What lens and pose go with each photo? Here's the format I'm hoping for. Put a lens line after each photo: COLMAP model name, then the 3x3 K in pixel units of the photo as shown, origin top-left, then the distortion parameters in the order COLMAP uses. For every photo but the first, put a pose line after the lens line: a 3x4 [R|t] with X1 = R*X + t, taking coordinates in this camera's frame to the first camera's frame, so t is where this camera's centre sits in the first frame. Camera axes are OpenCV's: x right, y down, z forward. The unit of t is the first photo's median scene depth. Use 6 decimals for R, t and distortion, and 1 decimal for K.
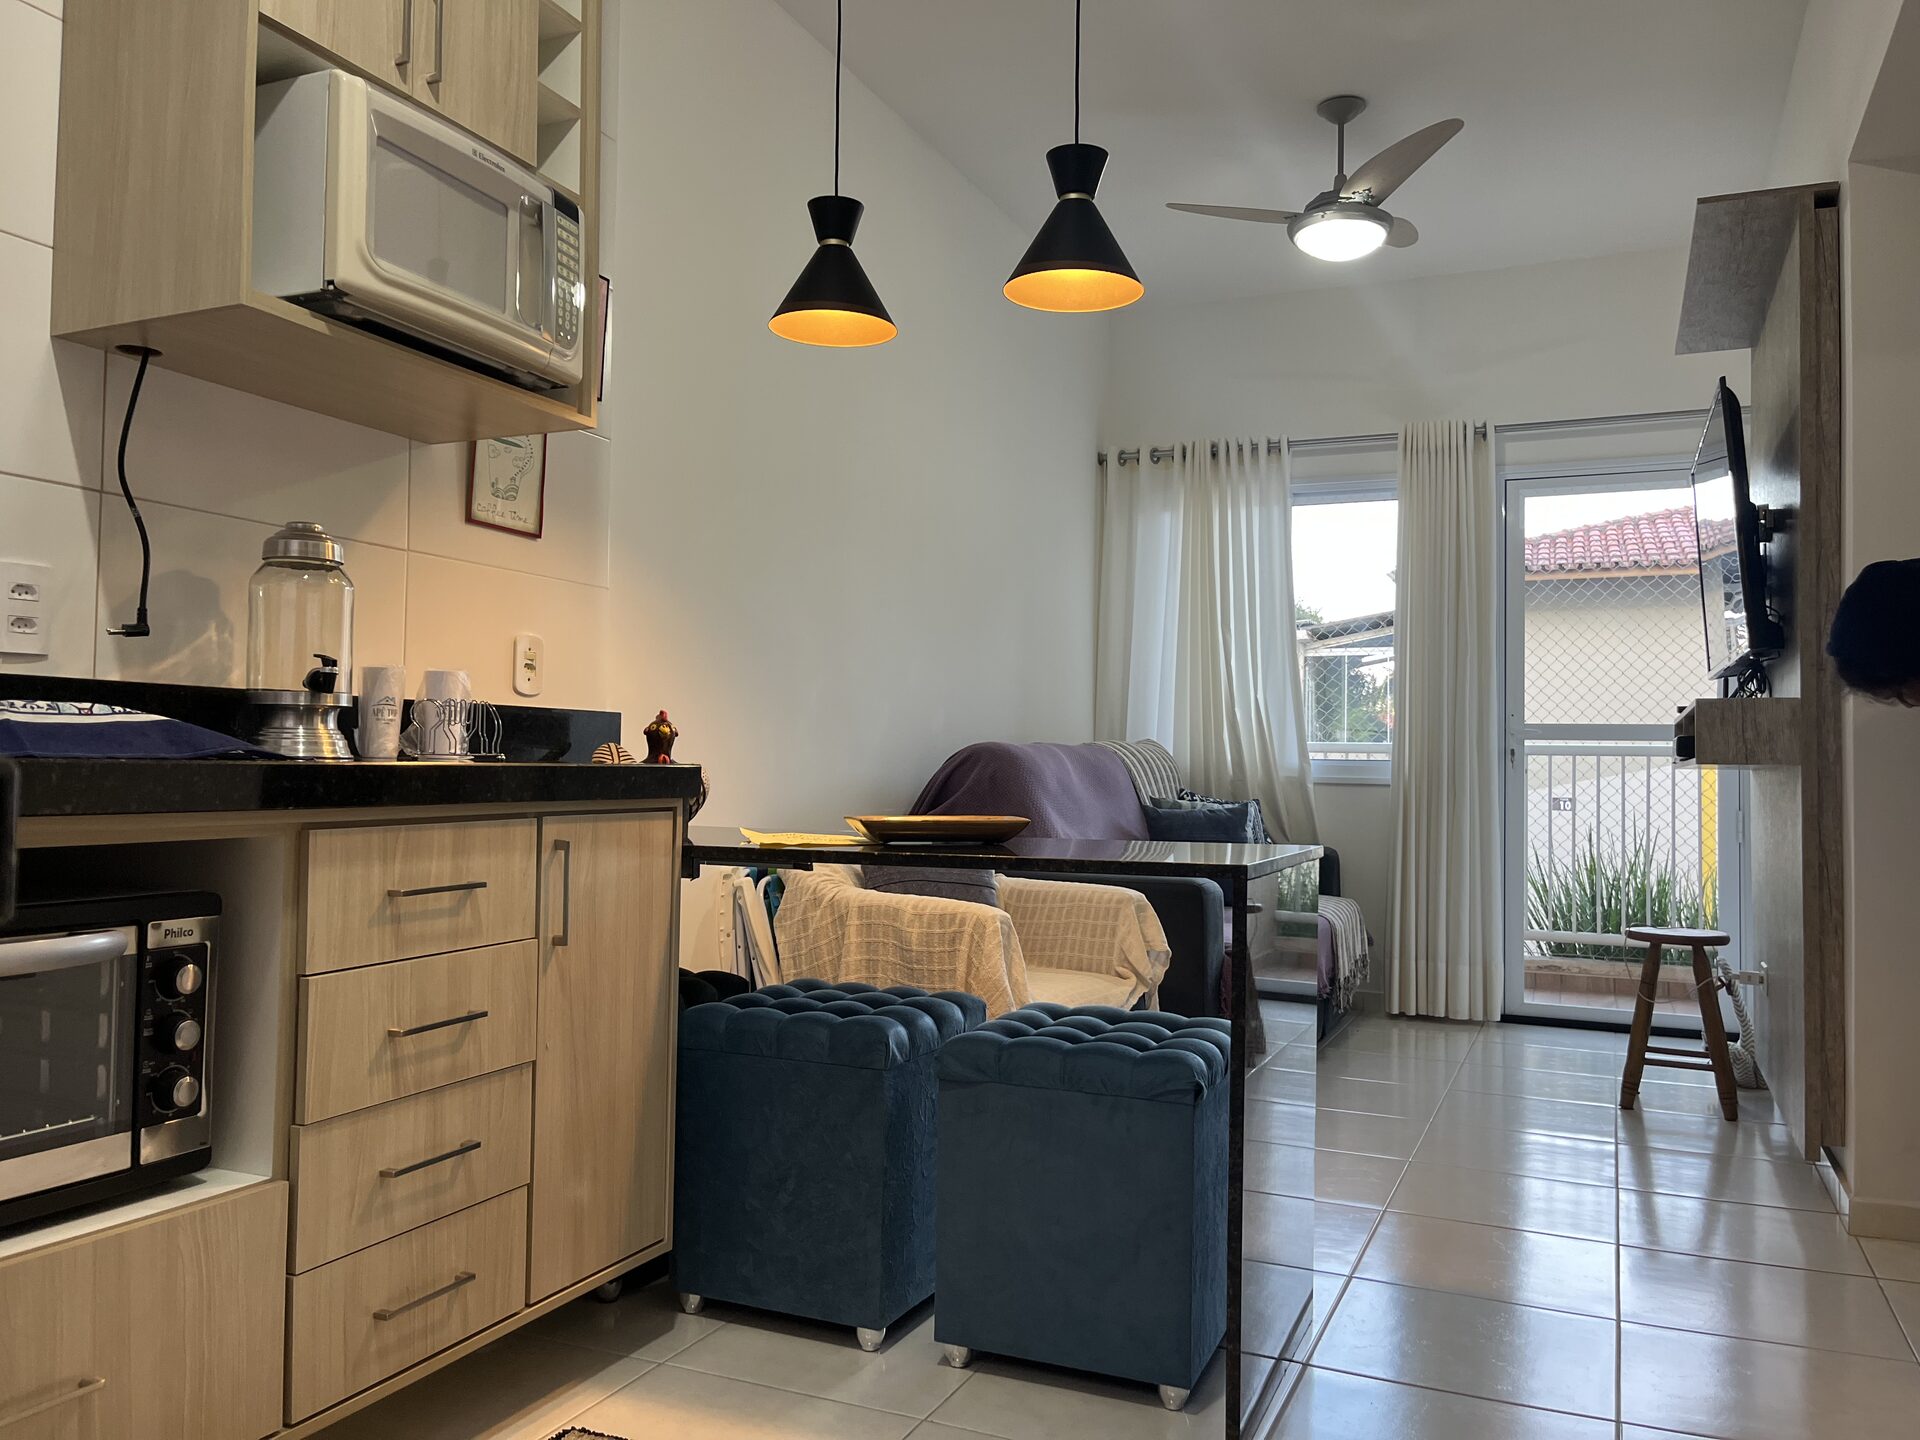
lens RADIAL K [[1431.9, 0, 960.0], [0, 1431.9, 720.0], [0, 0, 1]] dist [0.094917, -0.129011]
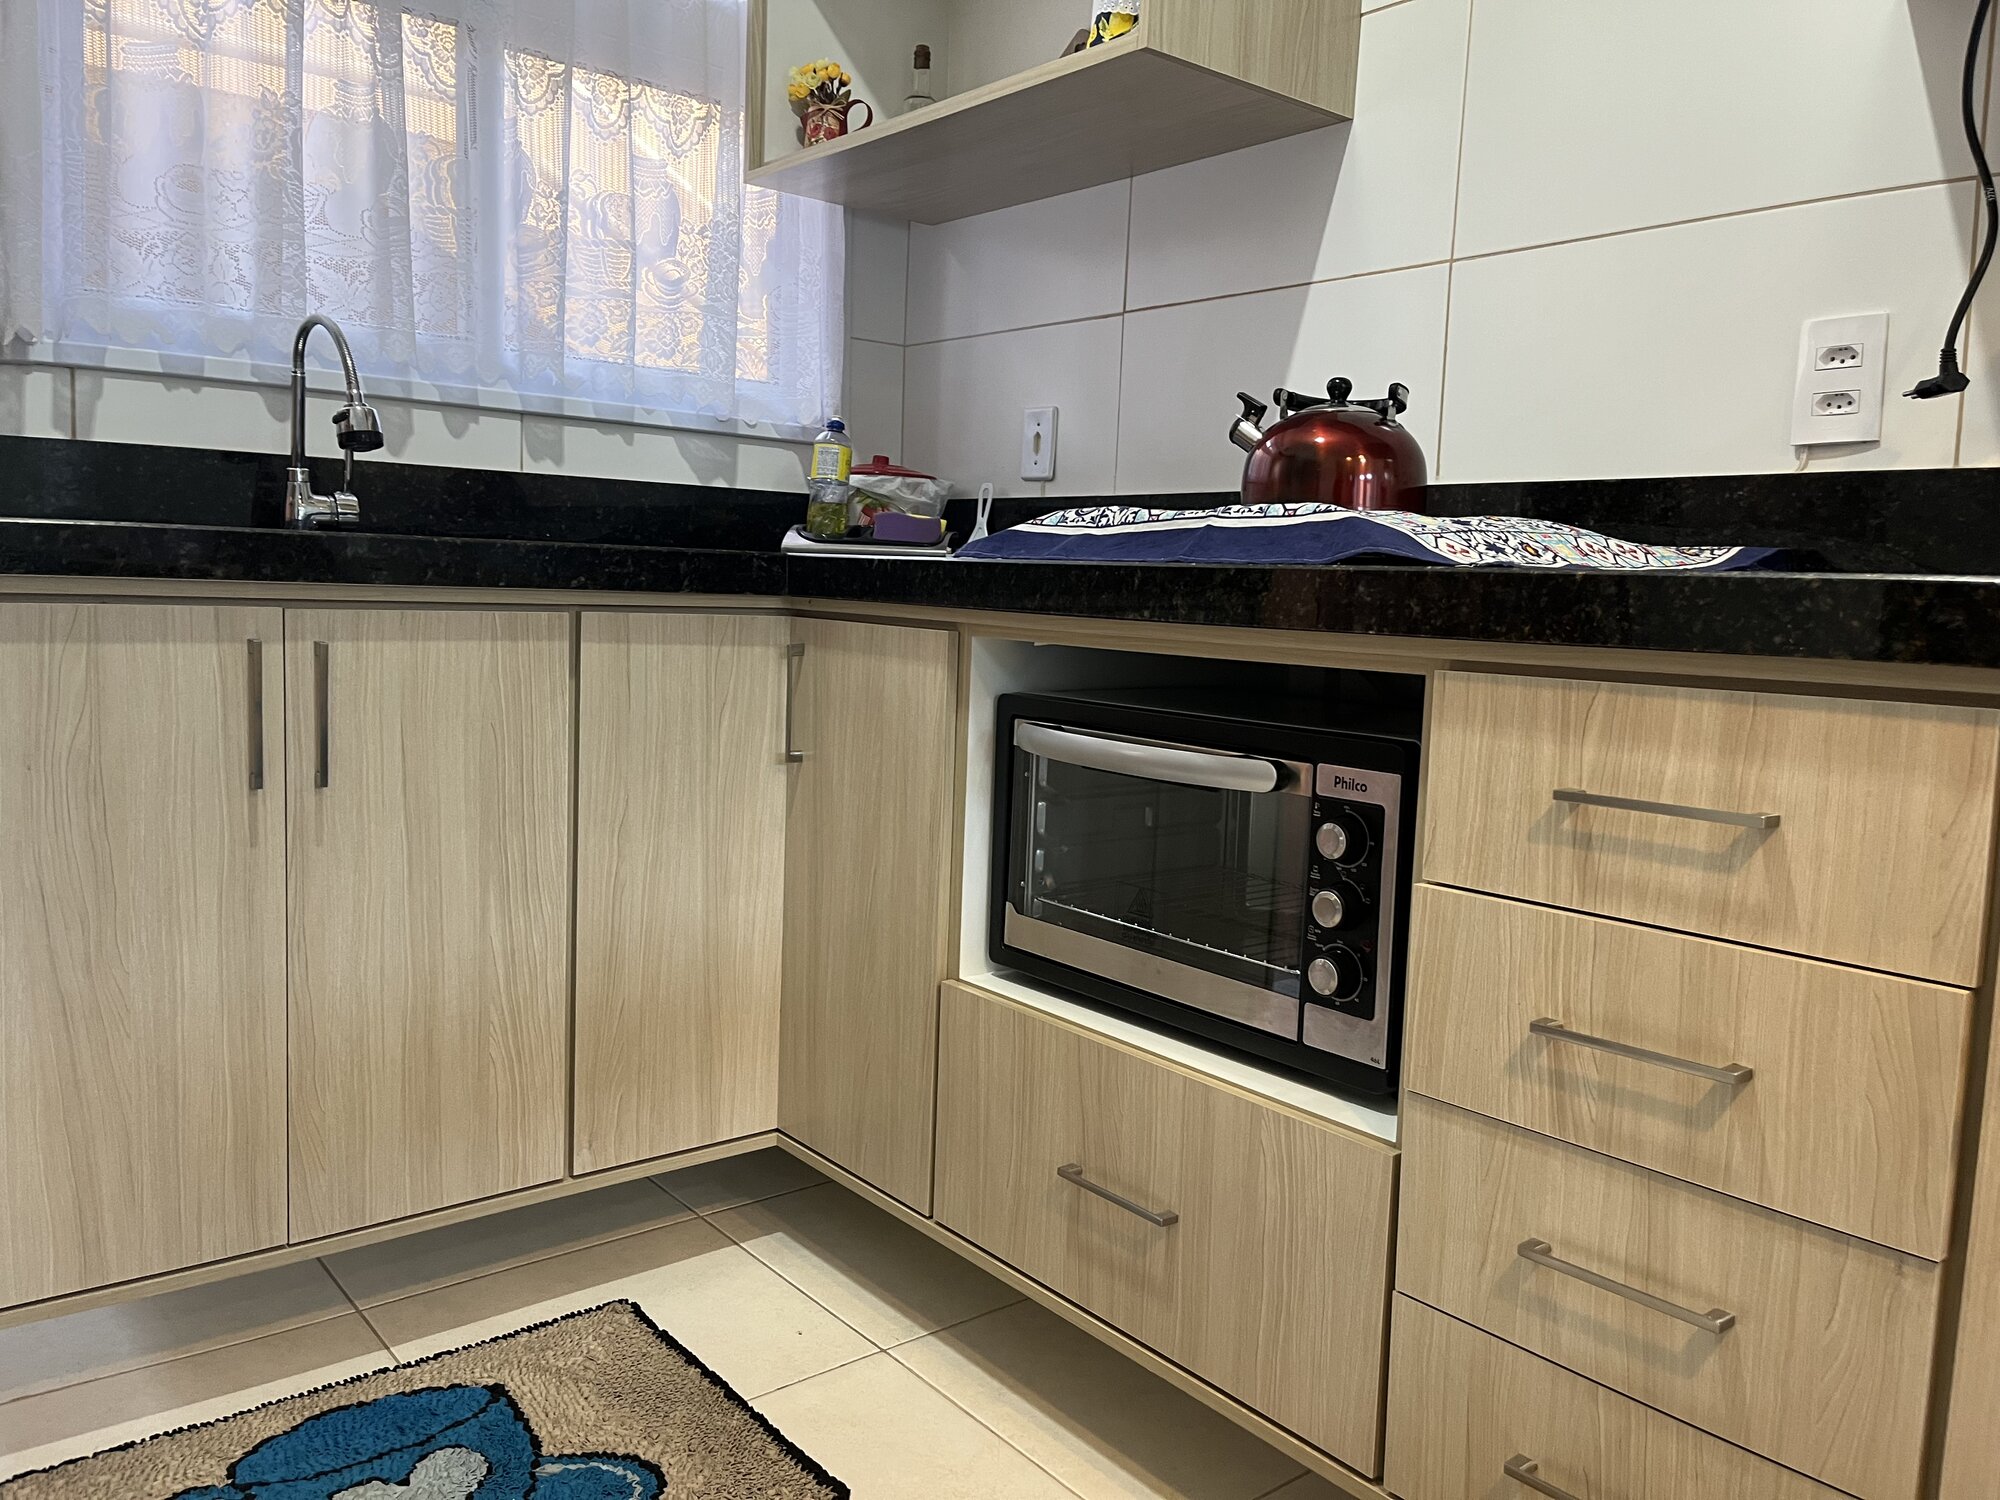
lens RADIAL K [[1491.6, 0, 1000.0], [0, 1491.6, 750.0], [0, 0, 1]] dist [0.094917, -0.129011]
pose [[-0.447045, 0.069827, -0.891782, 0.246205], [-0.014857, 0.996231, 0.085453, 0.051439], [0.894388, 0.051451, -0.444323, 1.030276]]
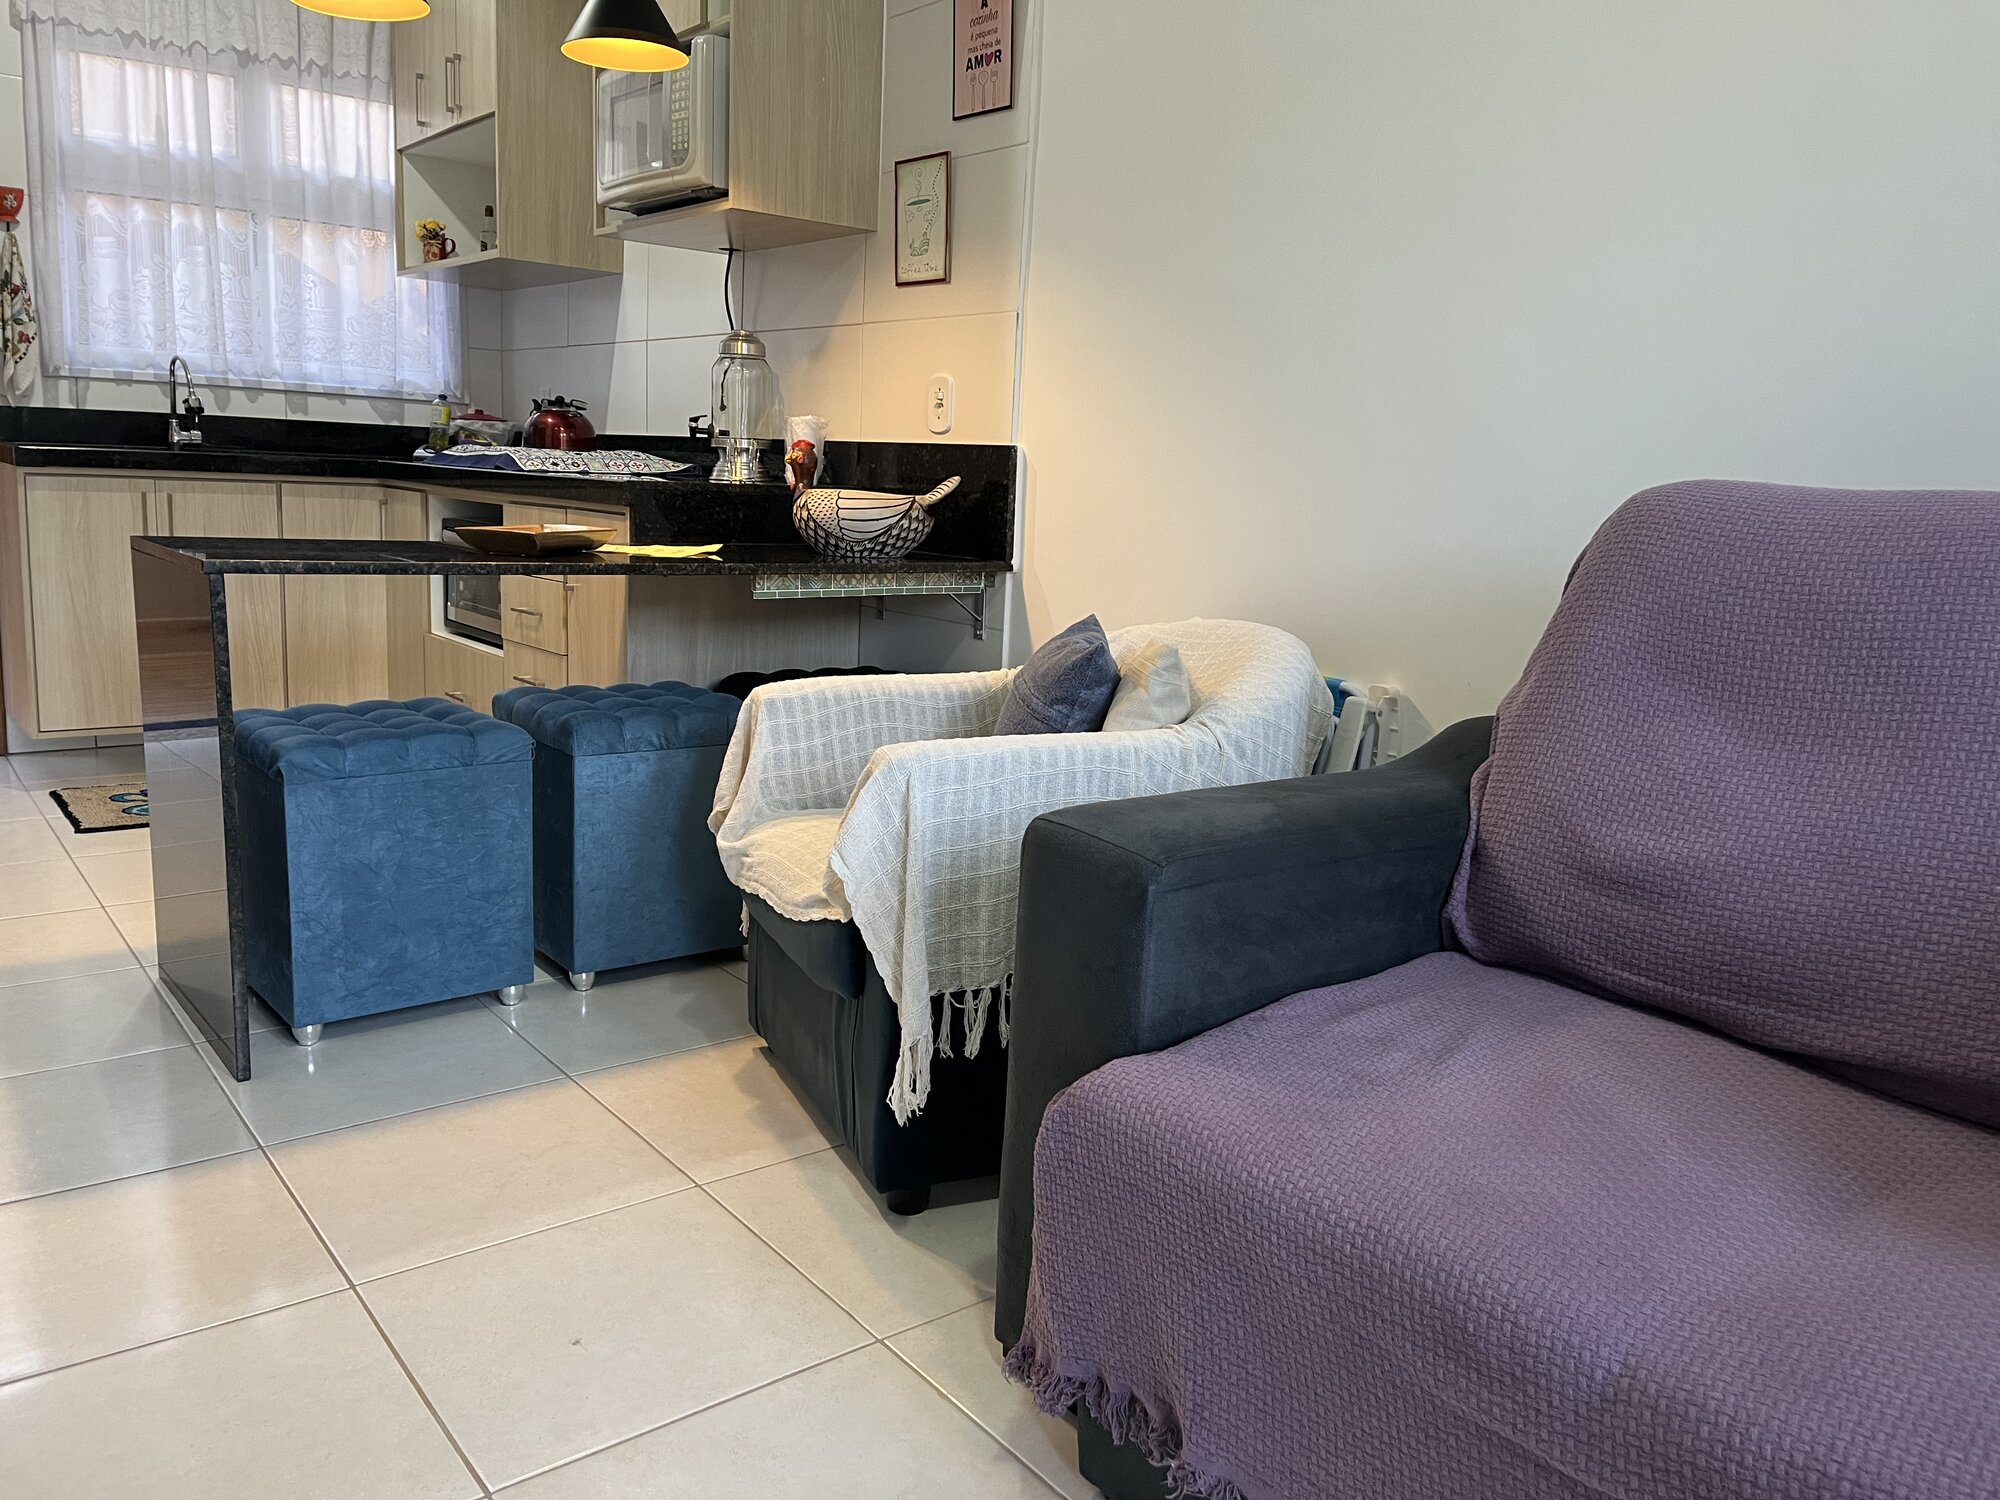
lens RADIAL K [[1491.6, 0, 1000.0], [0, 1491.6, 750.0], [0, 0, 1]] dist [0.094917, -0.129011]
pose [[-0.463146, 0.123779, -0.877596, 1.104110], [-0.025408, 0.987938, 0.152751, 0.070797], [0.885918, 0.093044, -0.454414, 2.452845]]
